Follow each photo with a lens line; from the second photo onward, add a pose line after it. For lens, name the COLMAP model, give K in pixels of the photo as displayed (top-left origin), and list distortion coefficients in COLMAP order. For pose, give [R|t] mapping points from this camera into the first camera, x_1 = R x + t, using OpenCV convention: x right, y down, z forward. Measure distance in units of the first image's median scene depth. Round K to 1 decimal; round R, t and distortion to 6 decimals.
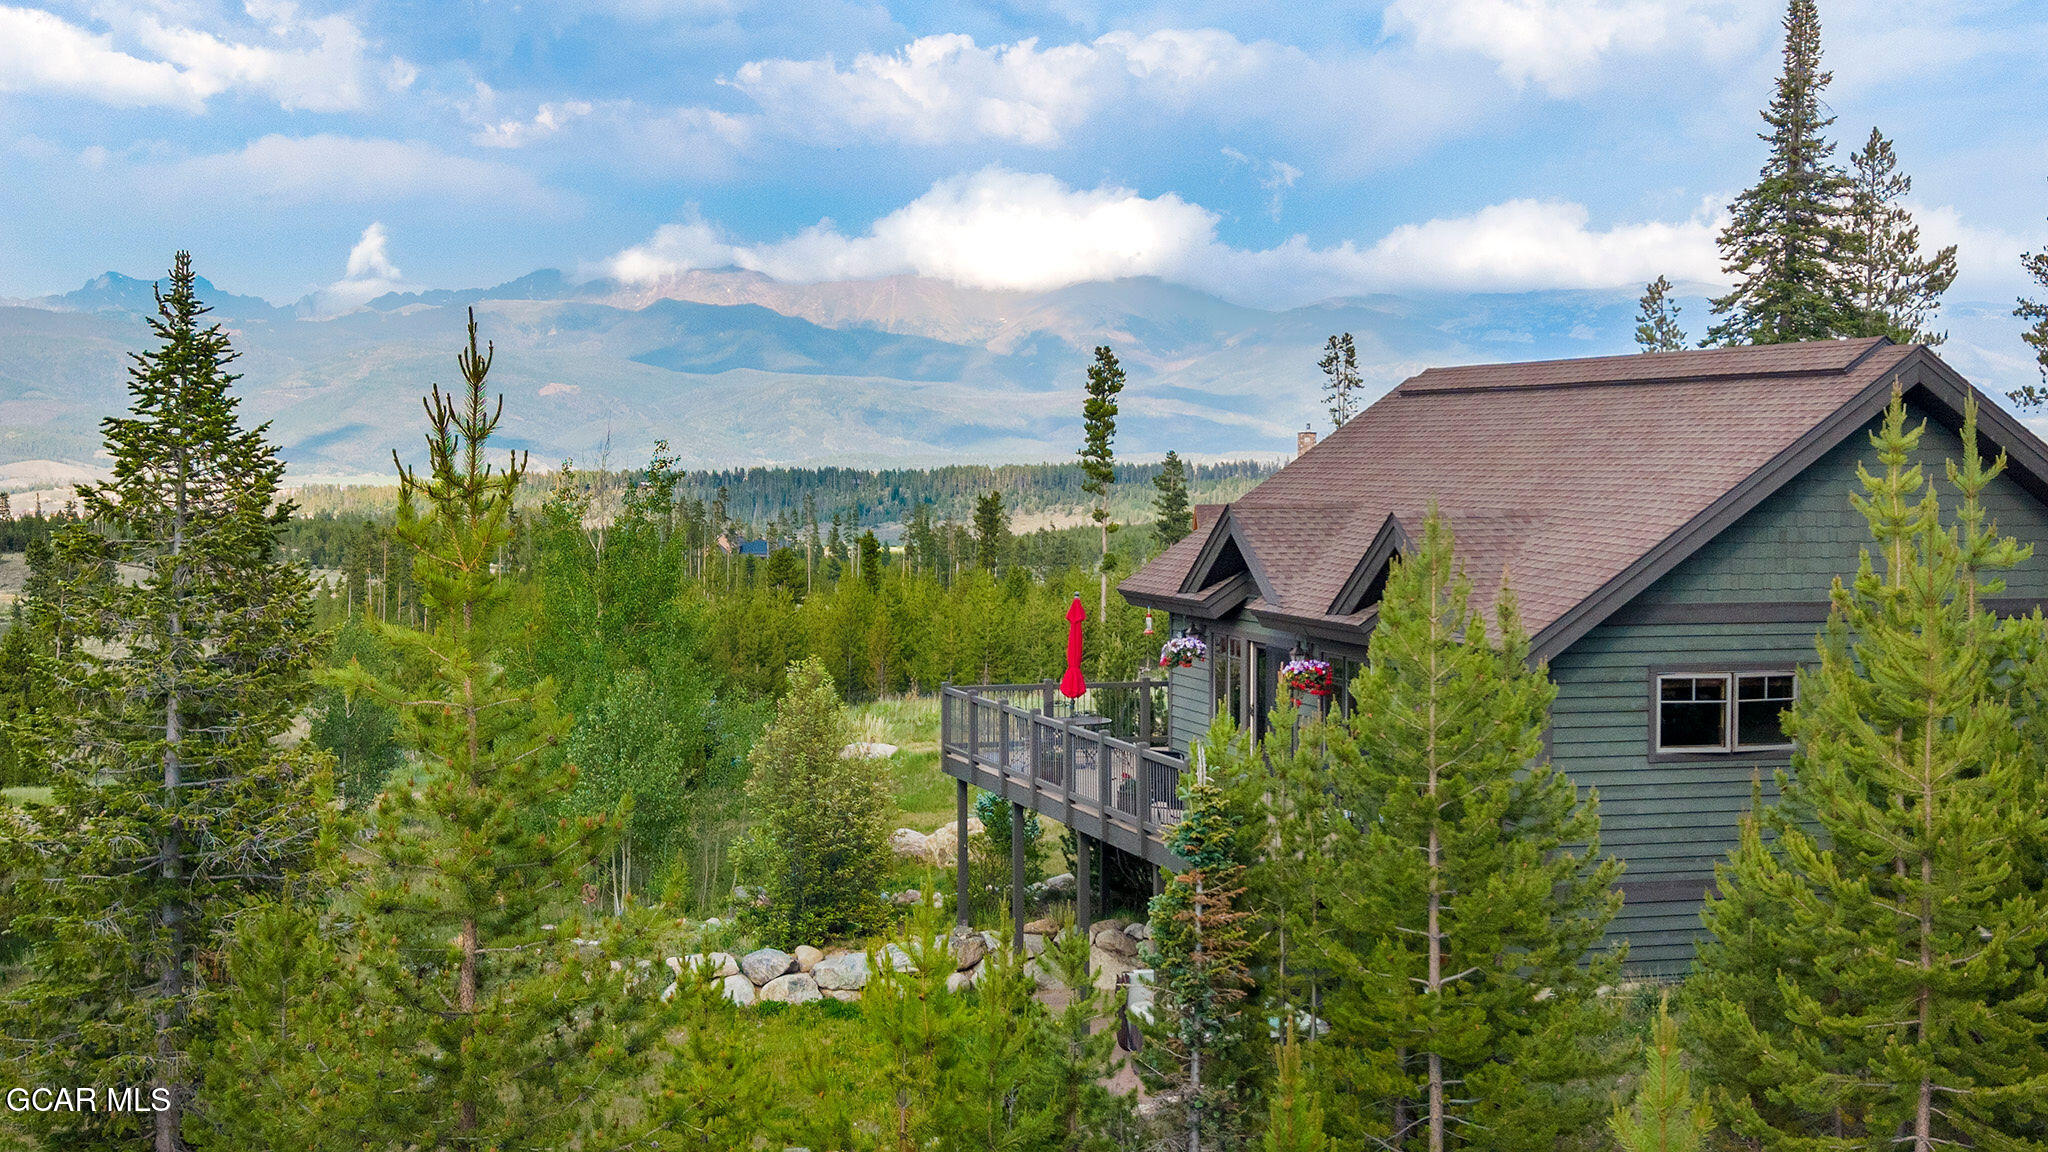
lens RADIAL K [[2988.0, 0, 1024.0], [0, 2988.0, 576.0], [0, 0, 1]] dist [0.027249, -0.023933]
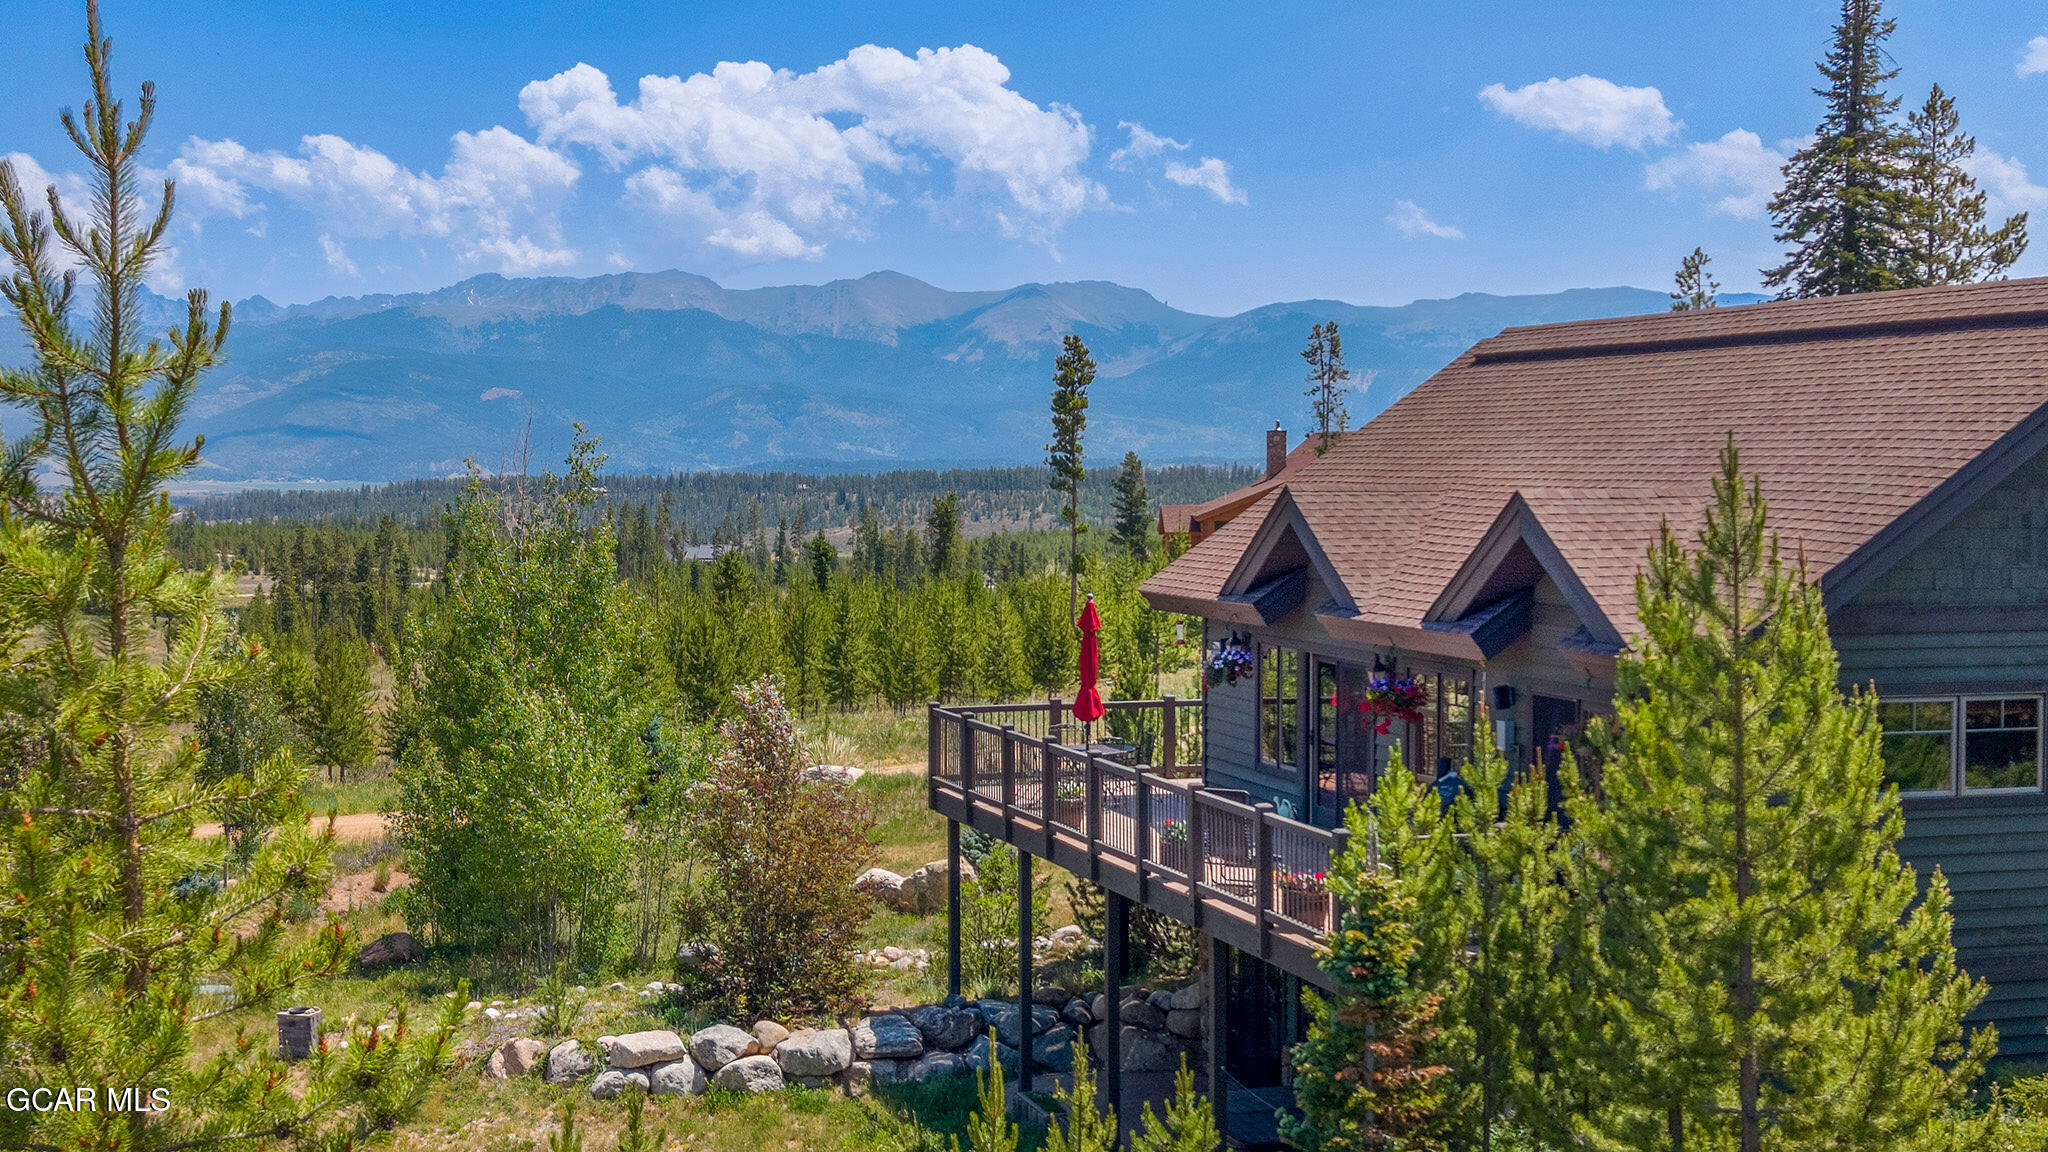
lens RADIAL K [[2988.0, 0, 1024.0], [0, 2988.0, 576.0], [0, 0, 1]] dist [0.027249, -0.023933]
pose [[0.999830, -0.001659, 0.018348, -0.010193], [0.001694, 0.999997, -0.001871, 0.001044], [-0.018345, 0.001902, 0.999830, 0.100843]]
